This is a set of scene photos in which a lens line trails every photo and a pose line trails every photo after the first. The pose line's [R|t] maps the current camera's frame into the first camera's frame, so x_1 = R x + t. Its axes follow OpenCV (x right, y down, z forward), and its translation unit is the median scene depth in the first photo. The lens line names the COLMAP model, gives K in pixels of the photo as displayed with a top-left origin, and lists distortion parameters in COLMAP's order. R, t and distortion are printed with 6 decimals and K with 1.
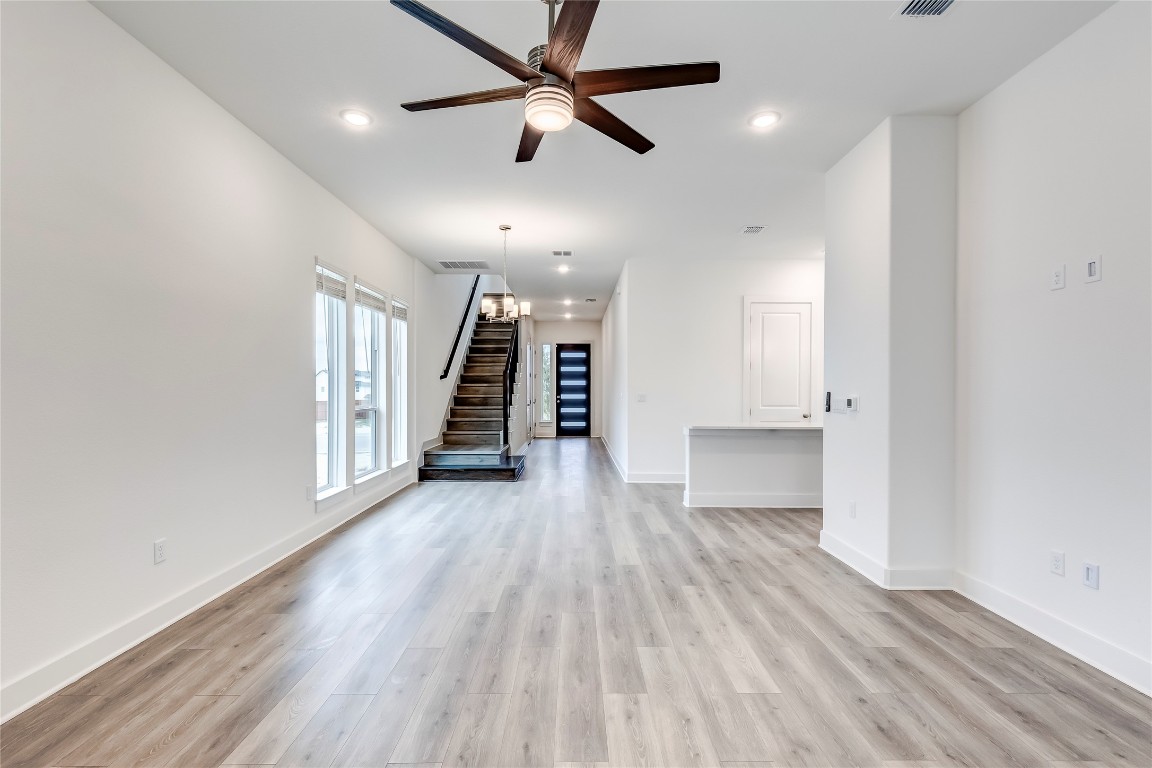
lens RADIAL K [[522.3, 0, 581.2], [0, 522.3, 379.3], [0, 0, 1]] dist [0.009972, -0.001592]
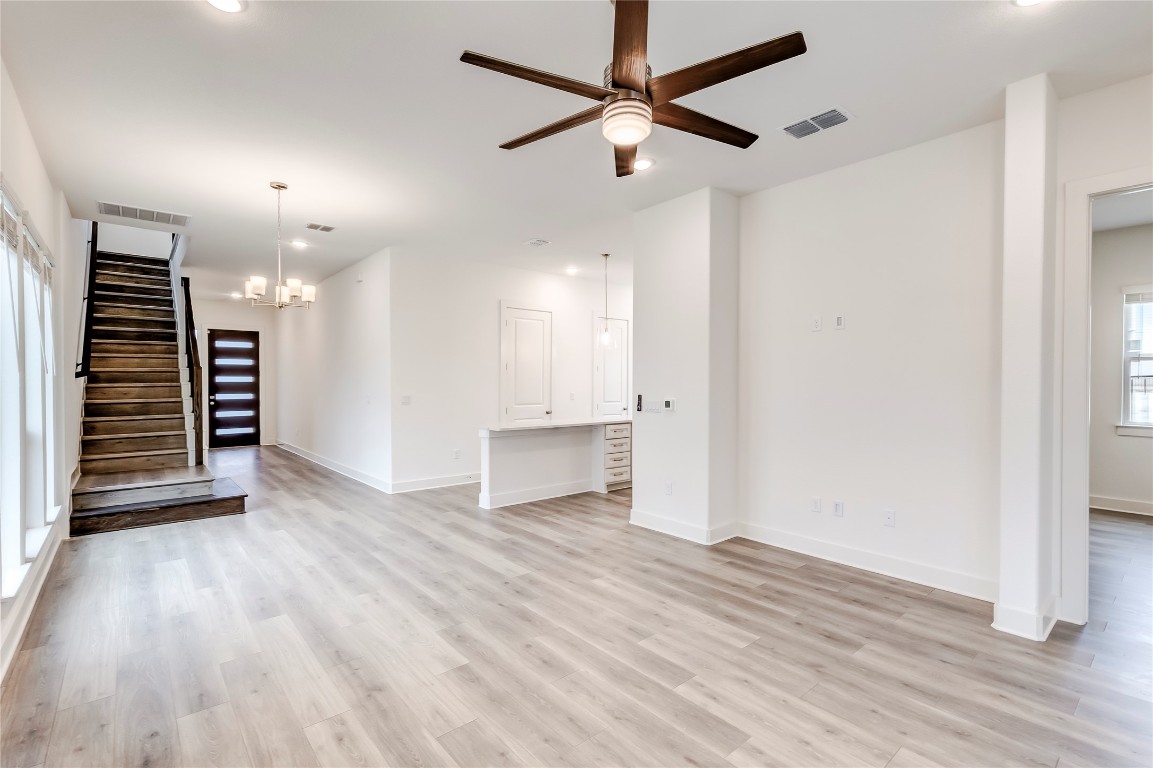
lens RADIAL K [[522.7, 0, 577.2], [0, 522.7, 383.3], [0, 0, 1]] dist [0.009972, -0.001592]
pose [[0.768243, -0.004758, 0.640140, -0.414454], [-0.009732, 0.999770, 0.019110, -0.025024], [-0.640084, -0.020910, 0.768021, 0.162922]]
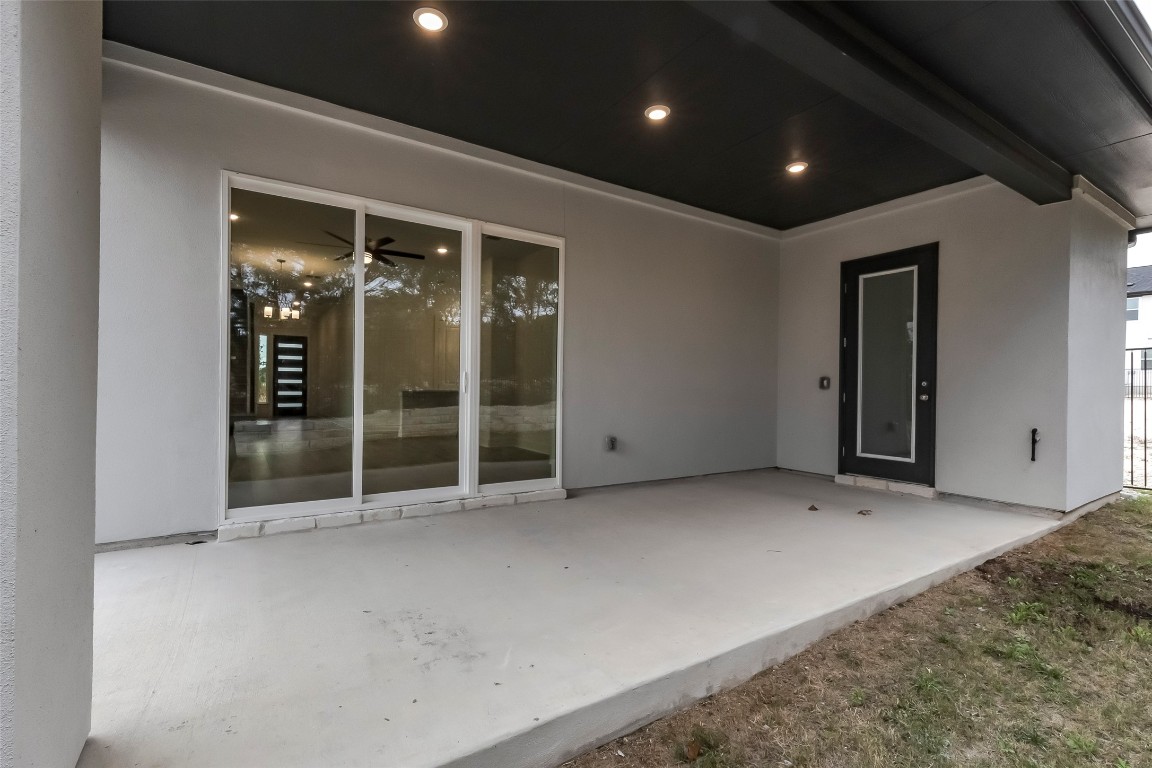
lens RADIAL K [[522.3, 0, 568.7], [0, 522.3, 386.6], [0, 0, 1]] dist [0.009972, -0.001592]
pose [[0.852213, 0.011044, 0.523079, -0.315244], [-0.020014, 0.999734, 0.011499, 0.060511], [-0.522813, -0.020269, 0.852207, -1.039988]]
